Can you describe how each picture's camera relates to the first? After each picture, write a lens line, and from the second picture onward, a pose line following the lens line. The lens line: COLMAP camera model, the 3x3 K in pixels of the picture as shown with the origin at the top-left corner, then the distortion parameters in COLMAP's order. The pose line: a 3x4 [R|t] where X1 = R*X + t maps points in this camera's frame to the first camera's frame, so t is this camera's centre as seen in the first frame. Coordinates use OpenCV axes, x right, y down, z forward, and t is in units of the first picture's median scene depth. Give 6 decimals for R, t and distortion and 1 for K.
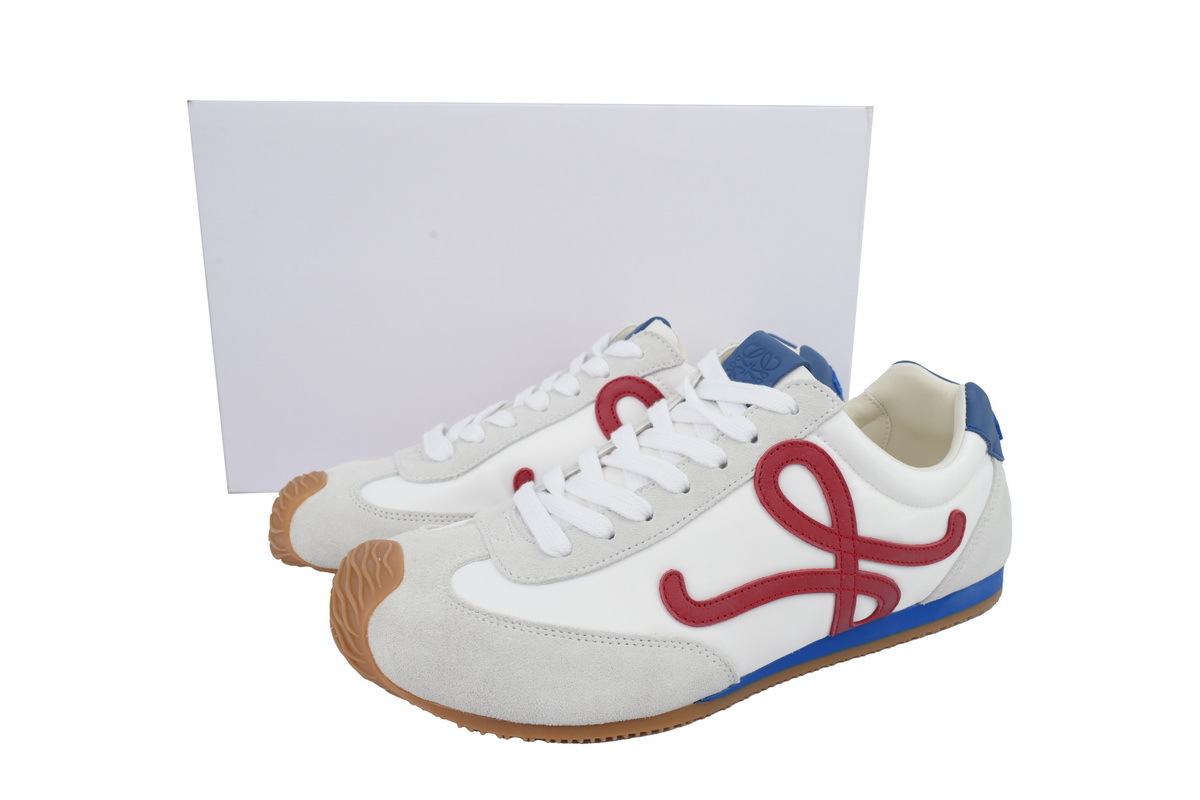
lens RADIAL K [[980.3, 0, 600.0], [0, 980.3, 400.0], [0, 0, 1]] dist [0.105181, -0.000534]
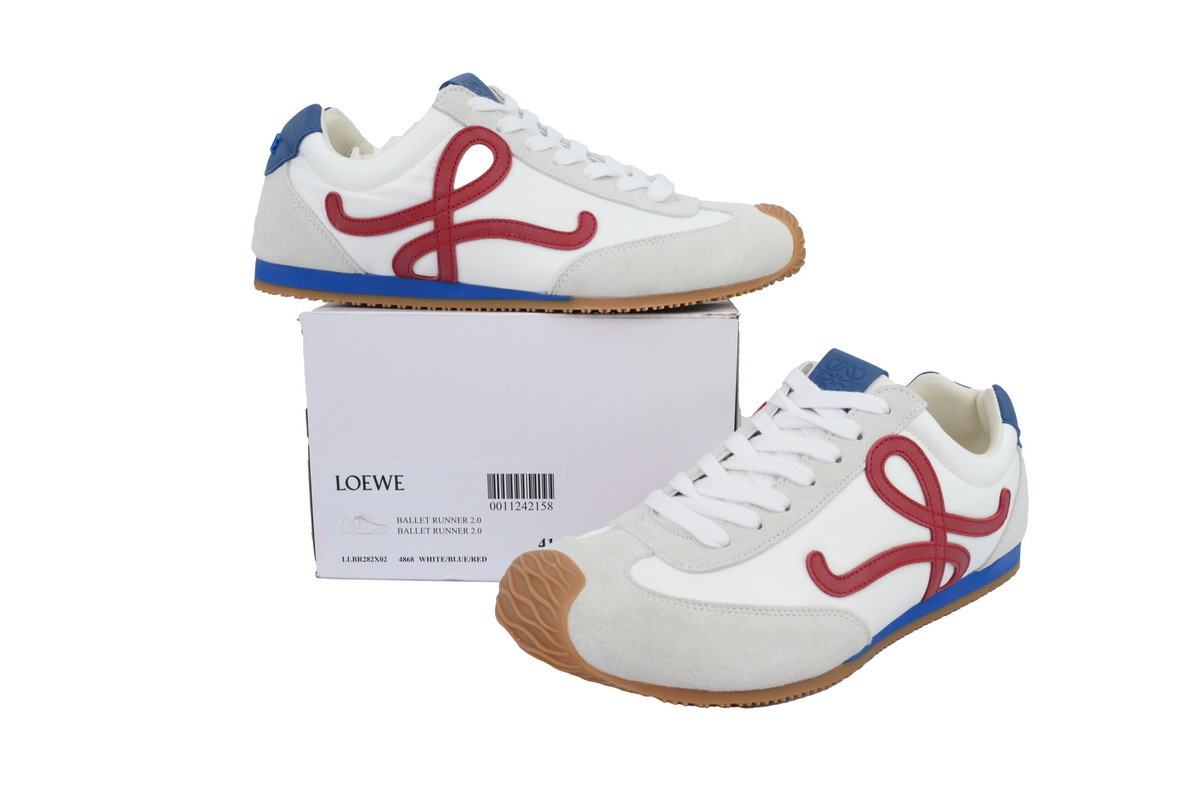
lens RADIAL K [[980.3, 0, 600.0], [0, 980.3, 400.0], [0, 0, 1]] dist [0.105181, -0.000534]
pose [[0.978255, -0.053852, 0.200294, -0.387806], [0.065208, 0.996591, -0.050535, 0.035666], [-0.196889, 0.062496, 0.978432, -0.105806]]
